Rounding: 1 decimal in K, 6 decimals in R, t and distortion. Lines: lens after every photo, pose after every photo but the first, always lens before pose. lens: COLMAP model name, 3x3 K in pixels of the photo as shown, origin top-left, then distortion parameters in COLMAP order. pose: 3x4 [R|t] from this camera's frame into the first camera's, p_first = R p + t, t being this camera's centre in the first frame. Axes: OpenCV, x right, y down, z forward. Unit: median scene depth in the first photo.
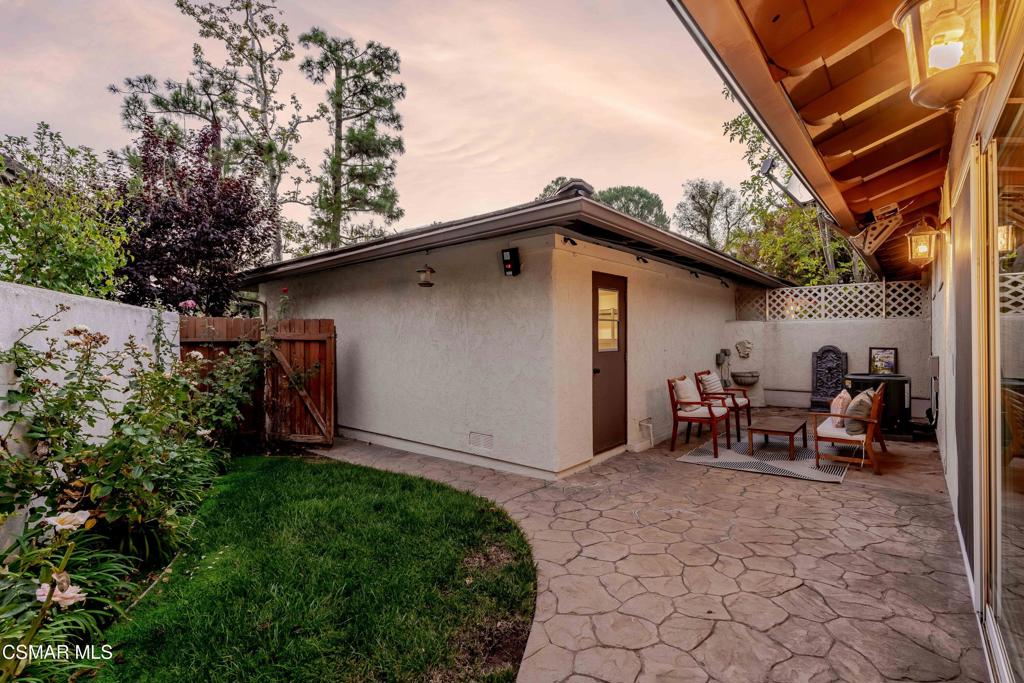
lens RADIAL K [[472.8, 0, 515.1], [0, 472.8, 338.8], [0, 0, 1]] dist [-0.000731, 0.000055]
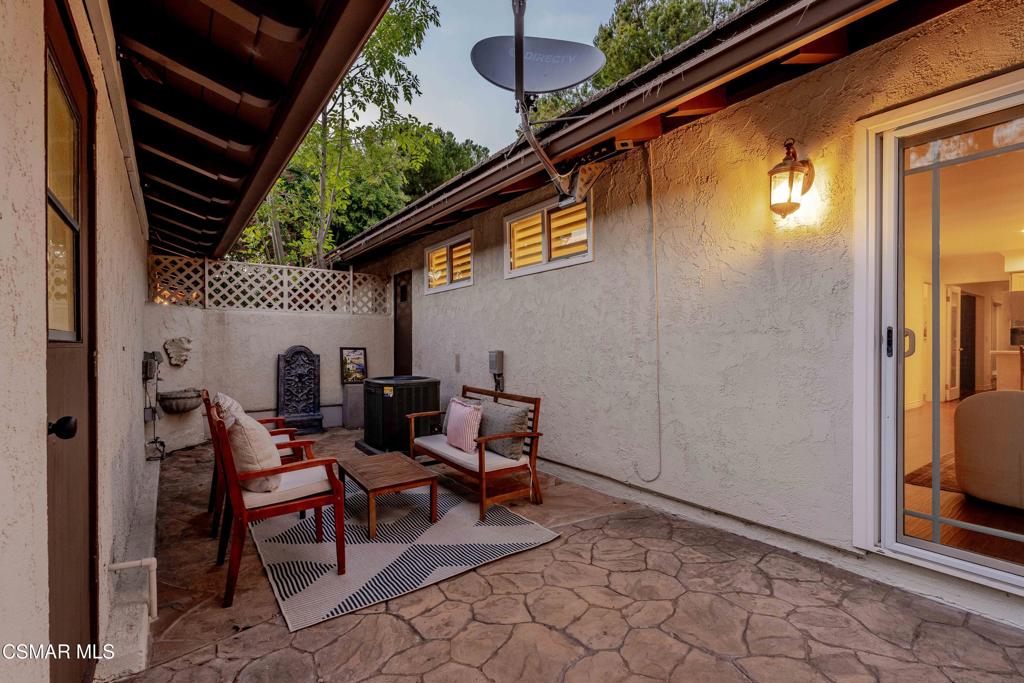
lens RADIAL K [[472.8, 0, 511.7], [0, 472.8, 347.9], [0, 0, 1]] dist [-0.000731, 0.000055]
pose [[0.243271, 0.000943, 0.969958, 0.012499], [0.005523, 0.999982, -0.002357, 0.024886], [-0.969943, 0.005931, 0.243262, 0.548346]]
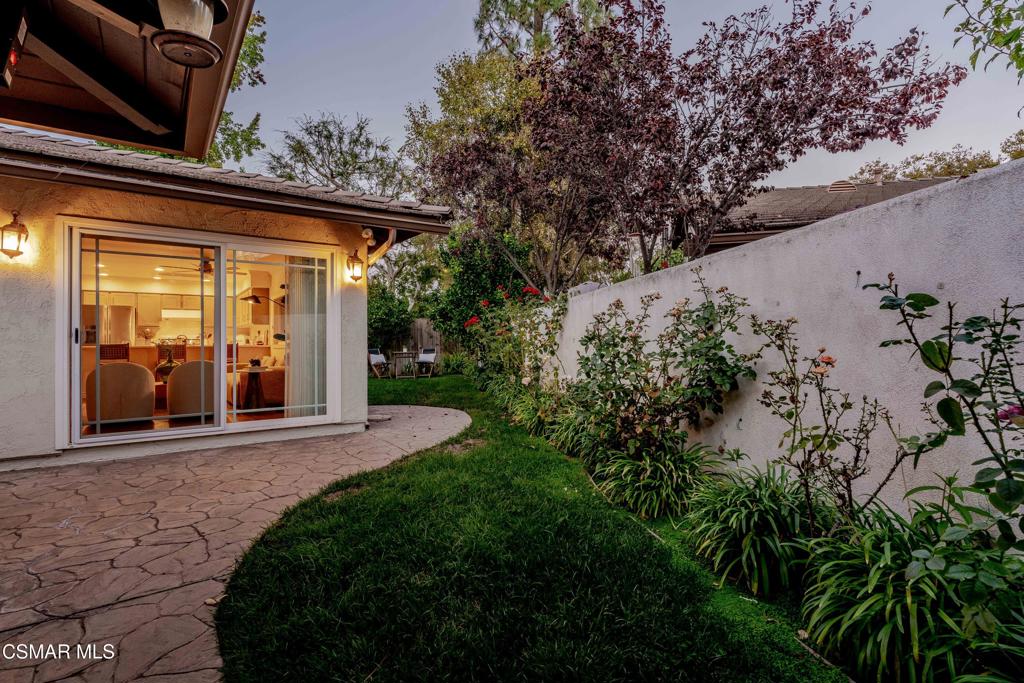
lens RADIAL K [[513.7, 0, 508.6], [0, 513.7, 343.1], [0, 0, 1]] dist [0.001356, 0.001049]
pose [[-0.969424, 0.009852, 0.245194, -0.311393], [0.011704, 0.999913, 0.006096, 0.033043], [-0.245113, 0.008779, -0.969455, 0.875048]]
